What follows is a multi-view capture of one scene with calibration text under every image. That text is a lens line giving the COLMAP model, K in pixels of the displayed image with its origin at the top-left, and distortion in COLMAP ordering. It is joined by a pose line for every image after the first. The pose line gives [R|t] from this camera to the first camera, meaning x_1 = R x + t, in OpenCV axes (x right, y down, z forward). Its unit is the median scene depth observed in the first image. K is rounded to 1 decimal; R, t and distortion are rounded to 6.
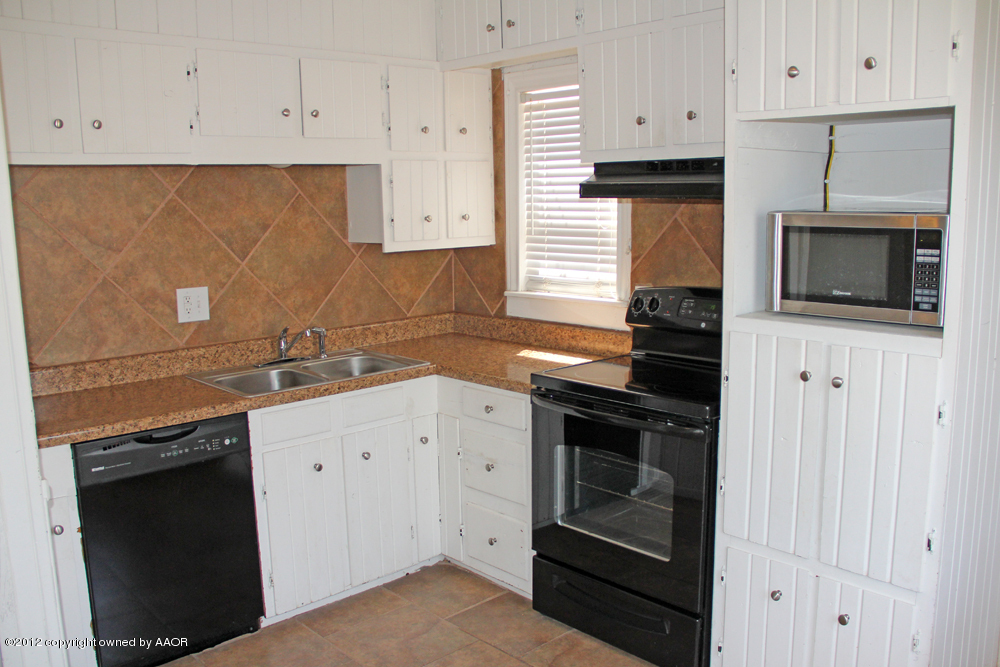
lens RADIAL K [[912.5, 0, 502.6], [0, 912.5, 352.2], [0, 0, 1]] dist [-0.200859, 0.193873]
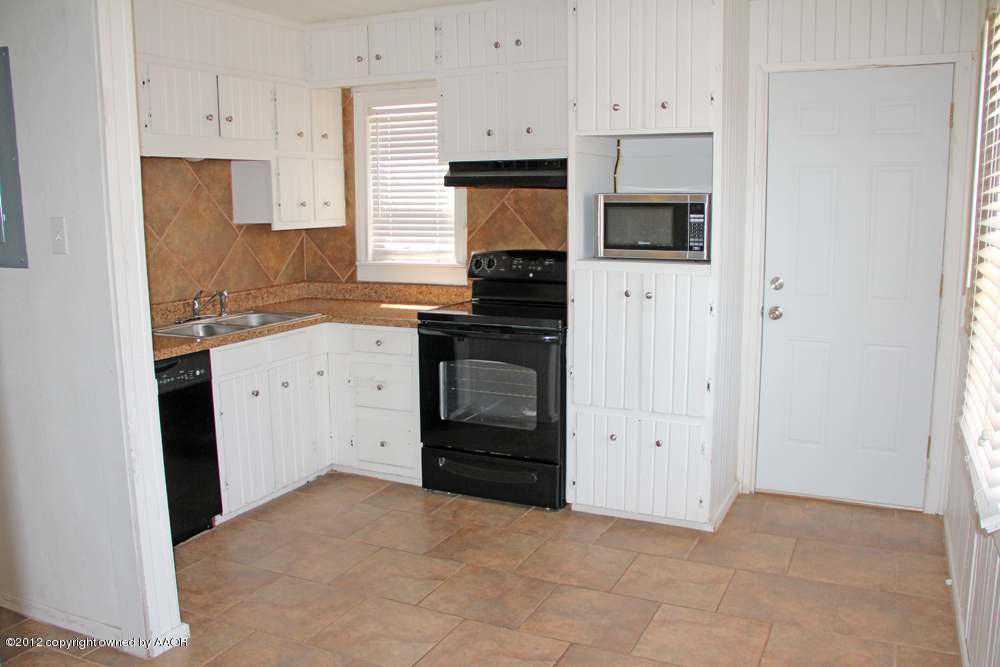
lens RADIAL K [[912.5, 0, 502.6], [0, 912.5, 352.2], [0, 0, 1]] dist [-0.200859, 0.193873]
pose [[0.930402, -0.047935, 0.363393, -0.362397], [0.050436, 0.998724, 0.002610, 0.088790], [-0.363054, 0.015899, 0.931632, -0.343423]]
